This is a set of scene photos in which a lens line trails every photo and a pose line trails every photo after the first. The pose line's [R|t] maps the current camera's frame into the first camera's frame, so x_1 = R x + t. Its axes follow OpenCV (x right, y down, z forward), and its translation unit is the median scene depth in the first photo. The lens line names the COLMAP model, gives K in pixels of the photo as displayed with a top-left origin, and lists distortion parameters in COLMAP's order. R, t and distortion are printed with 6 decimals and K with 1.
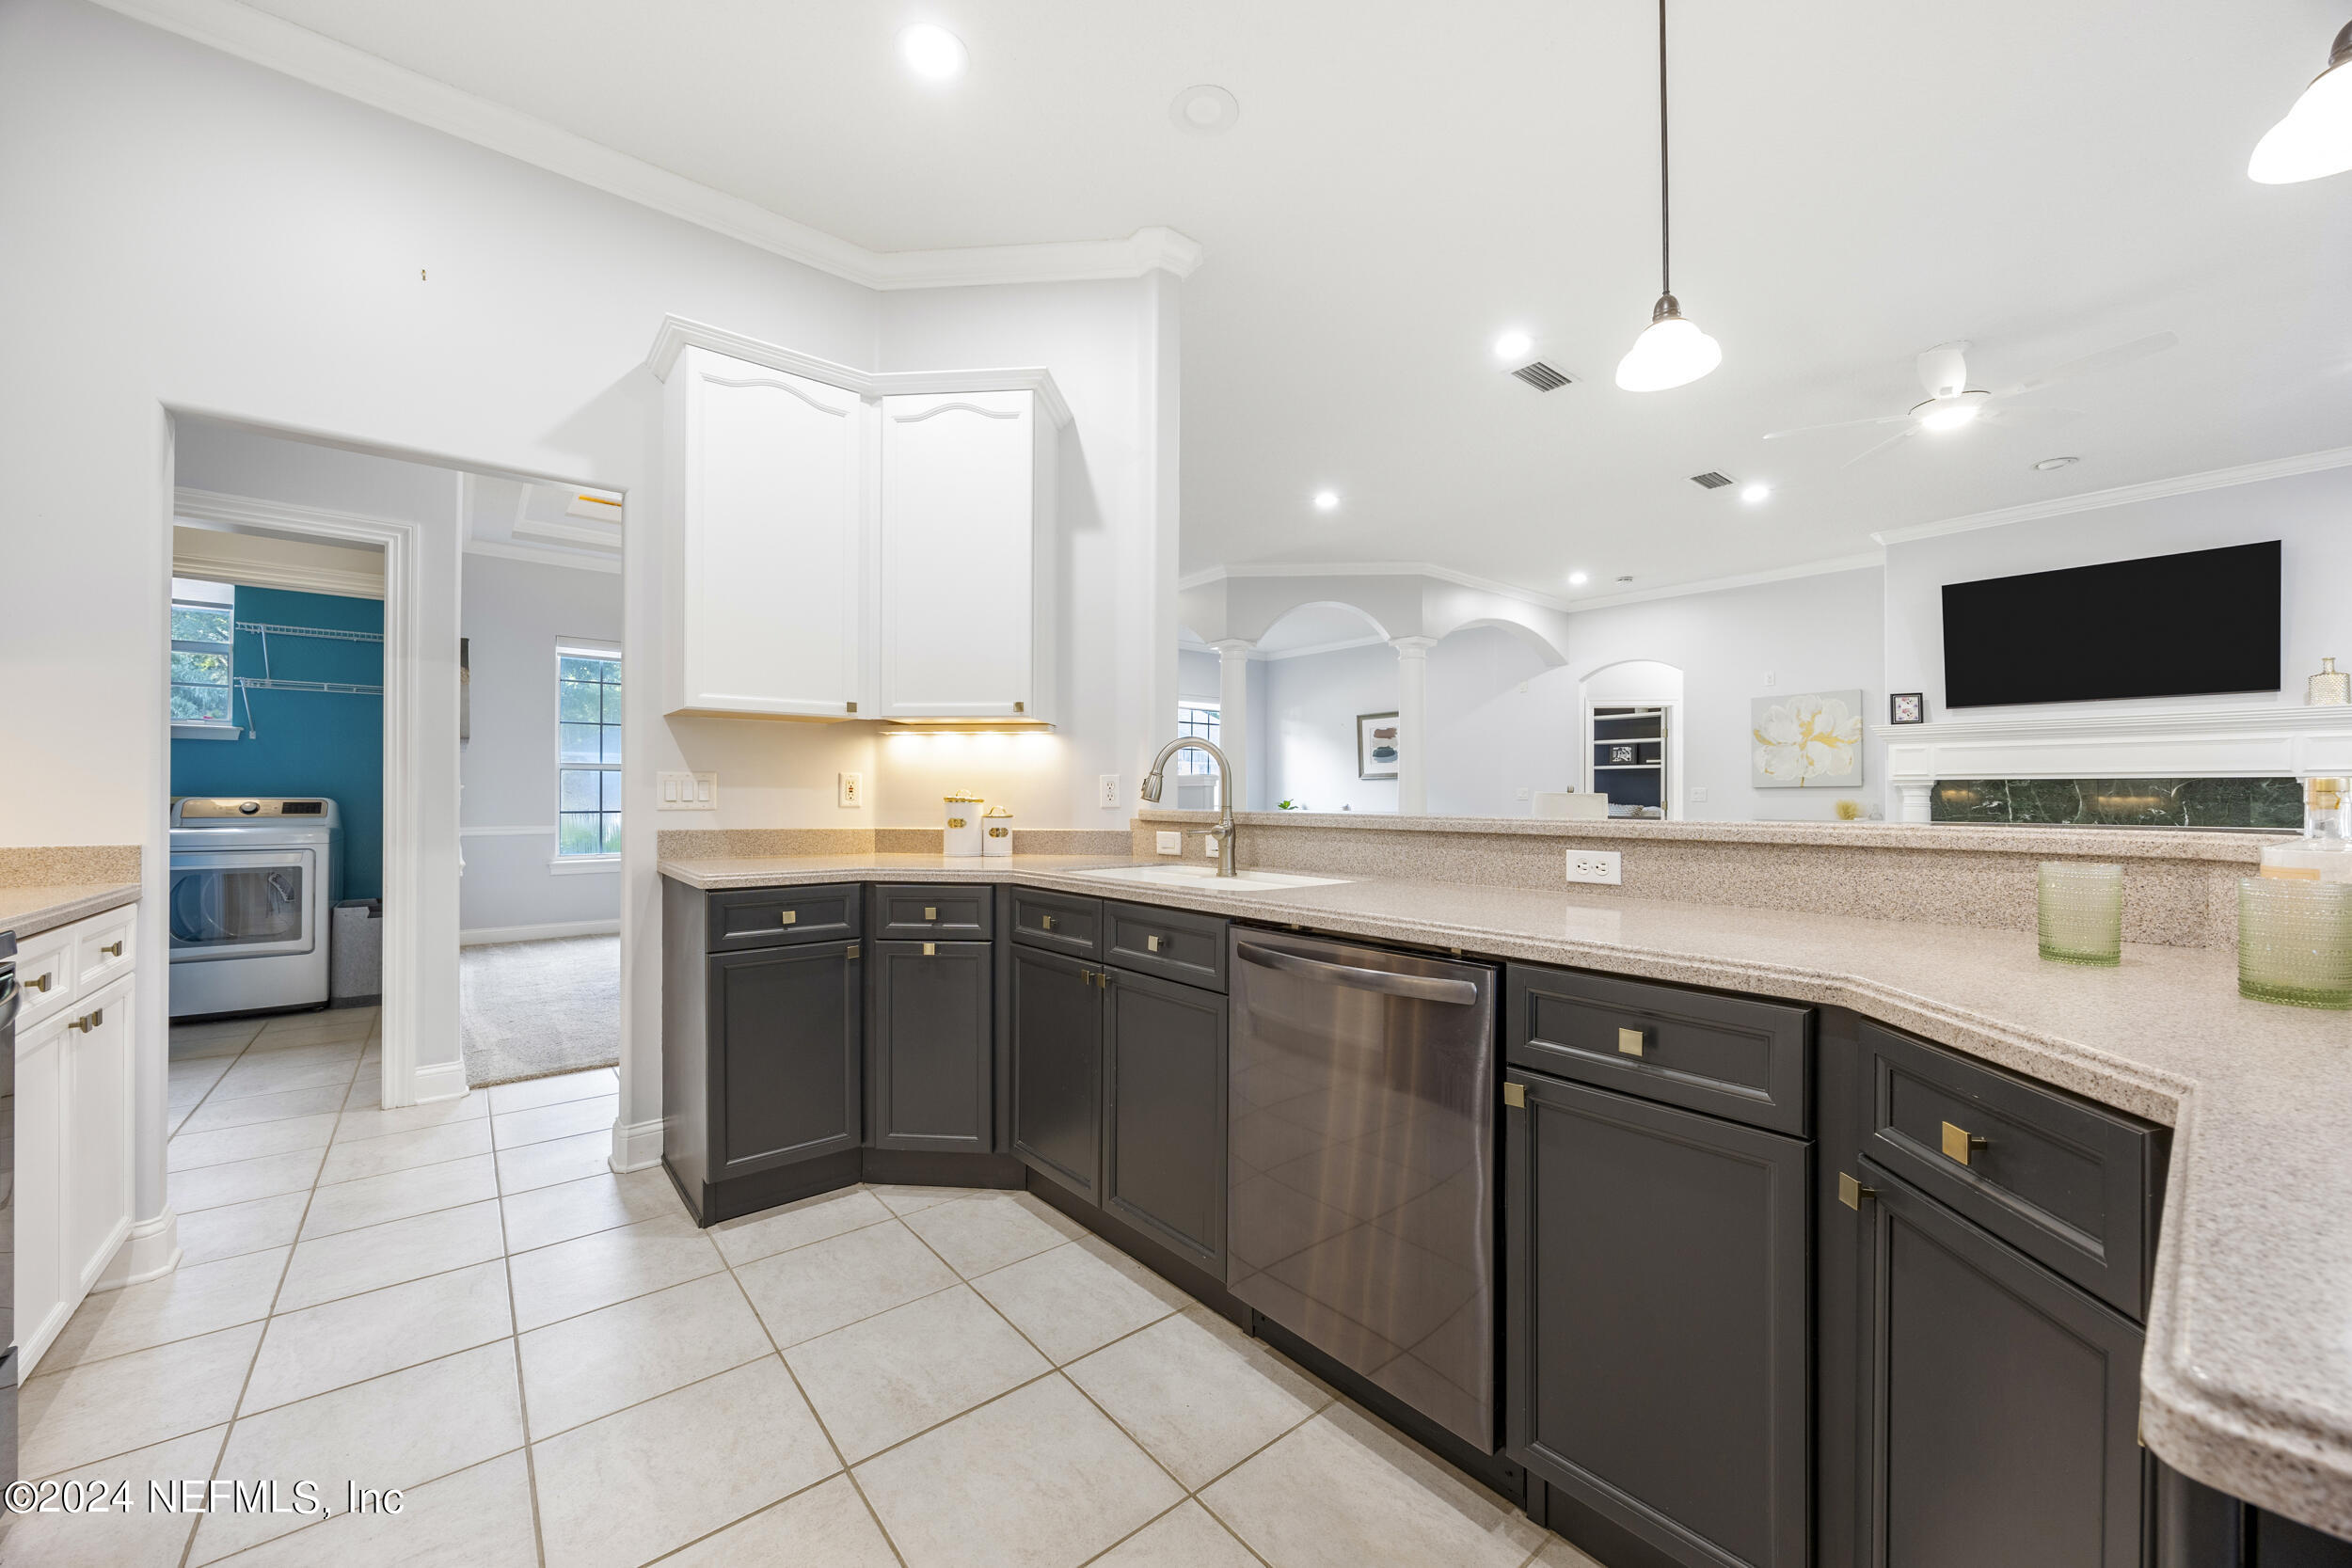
lens RADIAL K [[892.2, 0, 1186.2], [0, 892.2, 791.6], [0, 0, 1]] dist [-0.001759, -0.000002]
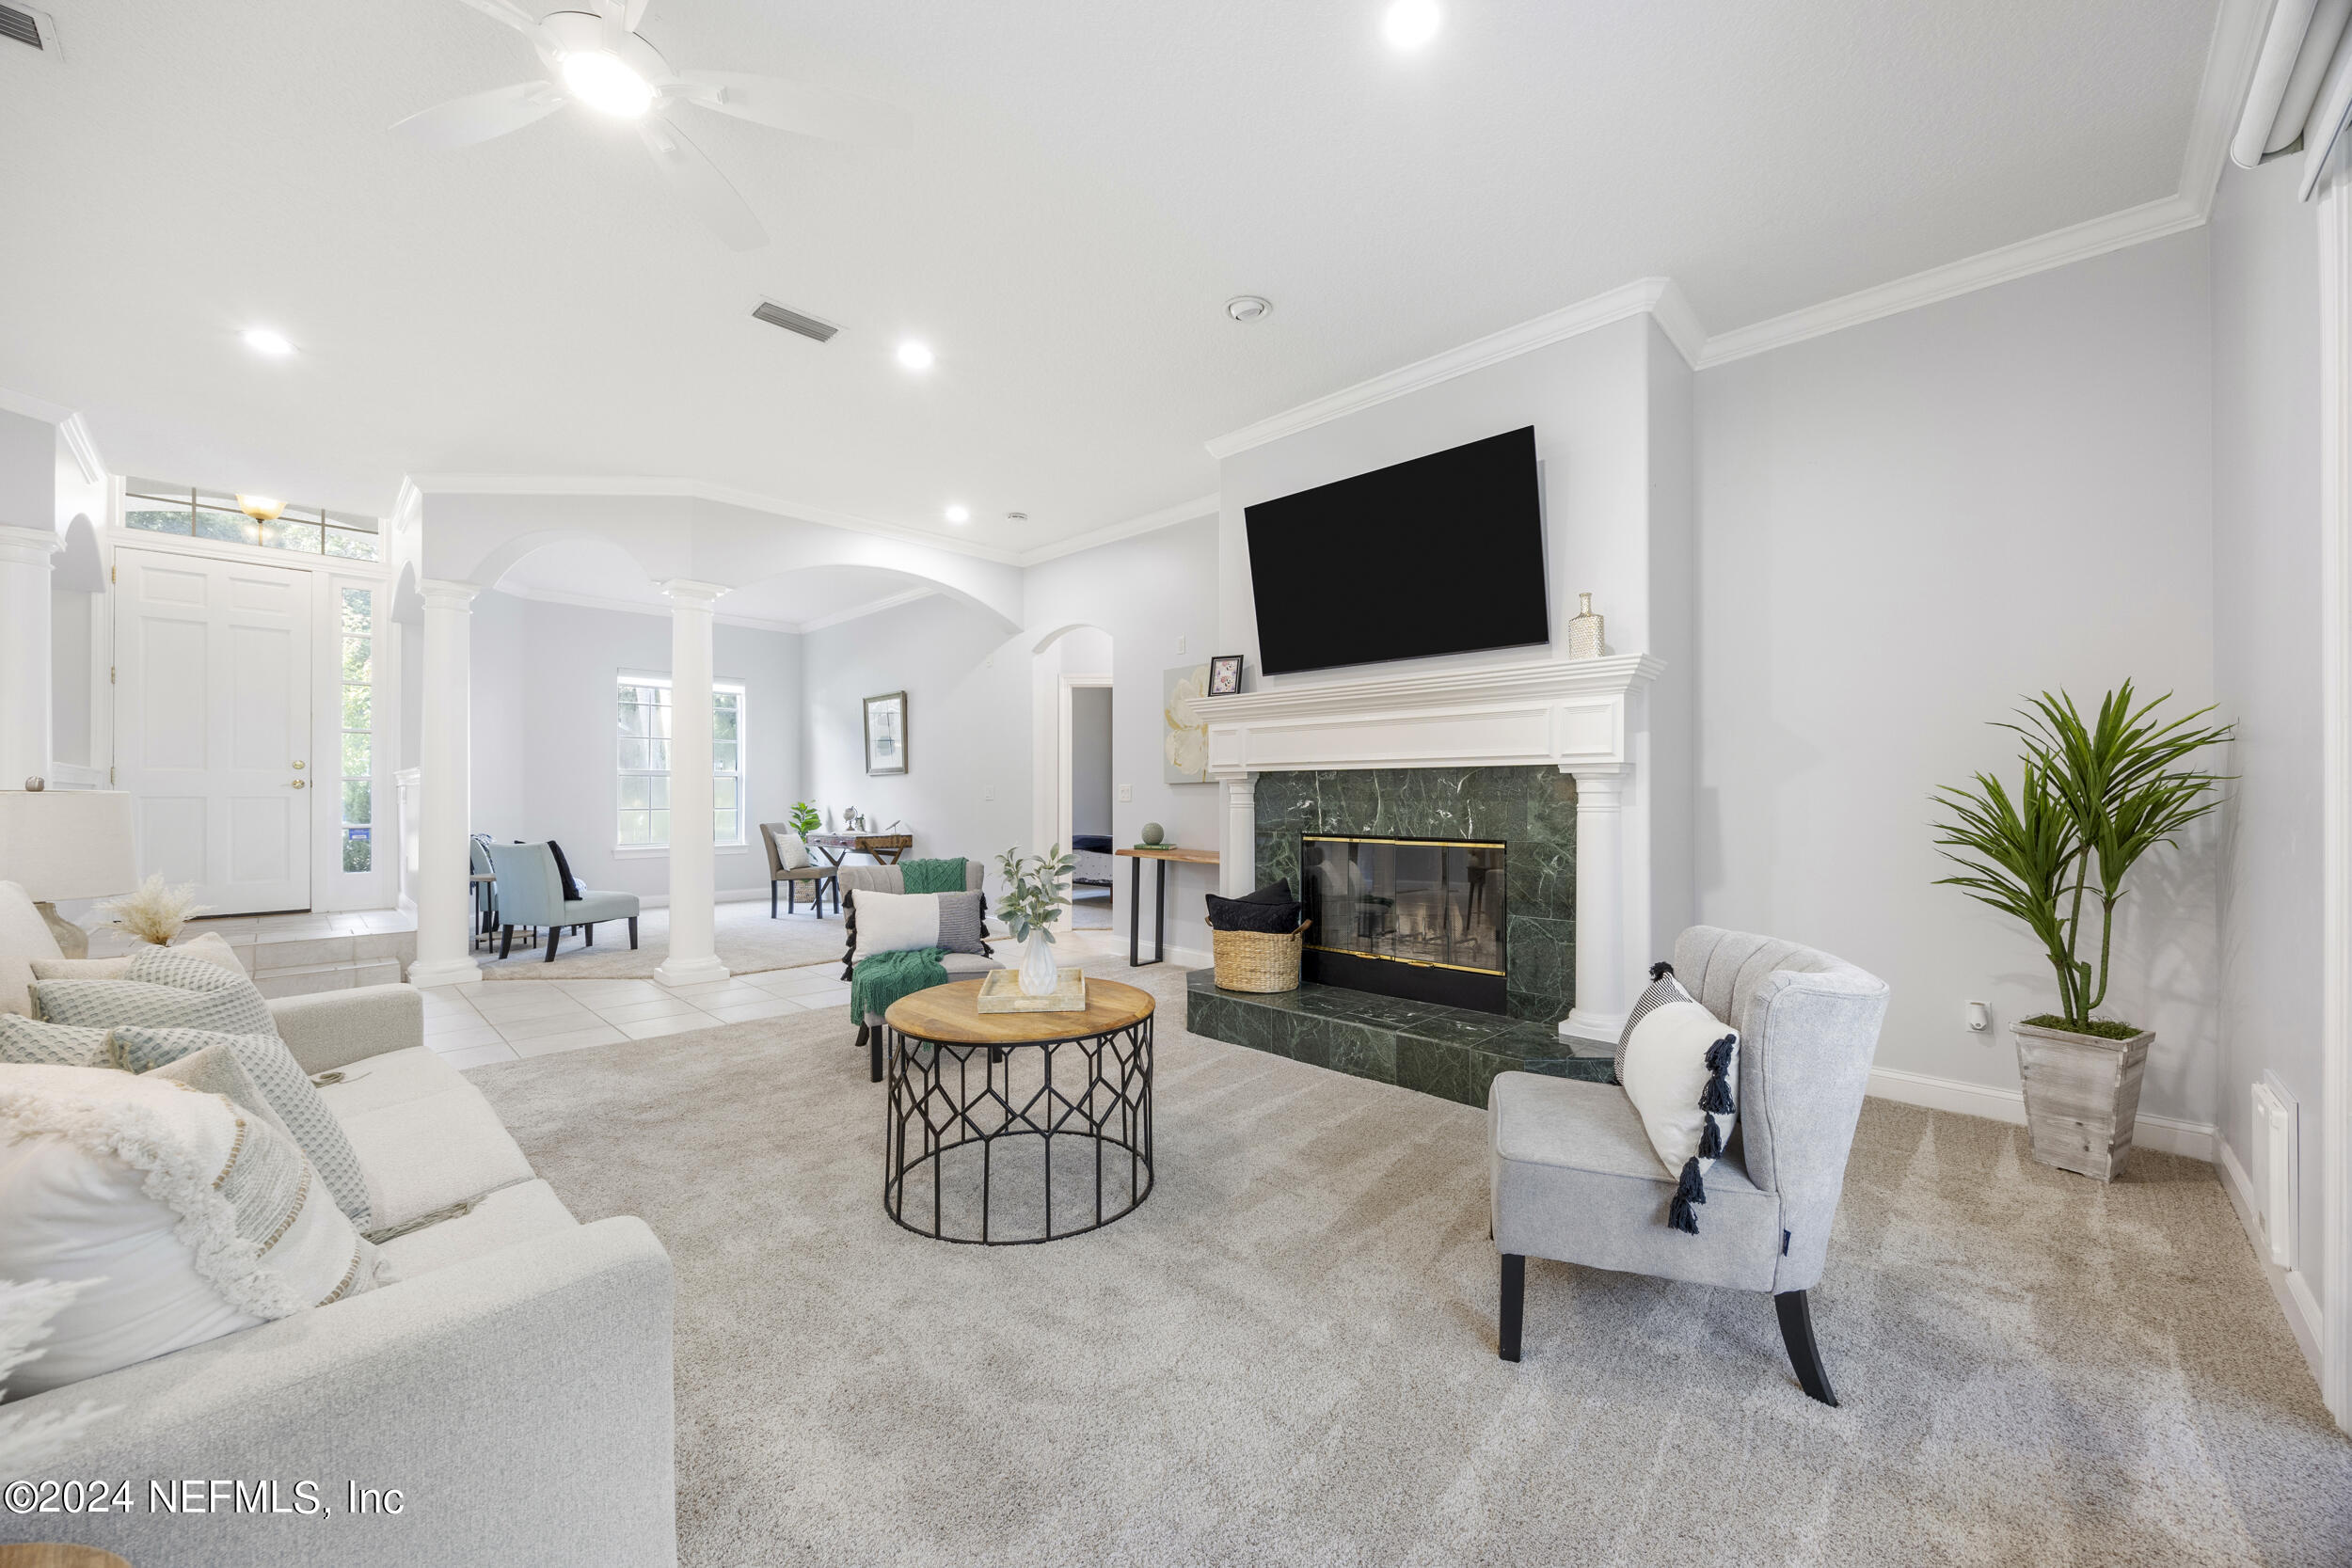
lens RADIAL K [[892.2, 0, 1186.2], [0, 892.2, 788.0], [0, 0, 1]] dist [-0.001759, -0.000002]
pose [[0.994379, -0.002148, 0.105856, 0.739710], [0.002578, 0.999989, -0.003923, 0.003347], [-0.105846, 0.004174, 0.994374, 0.279774]]
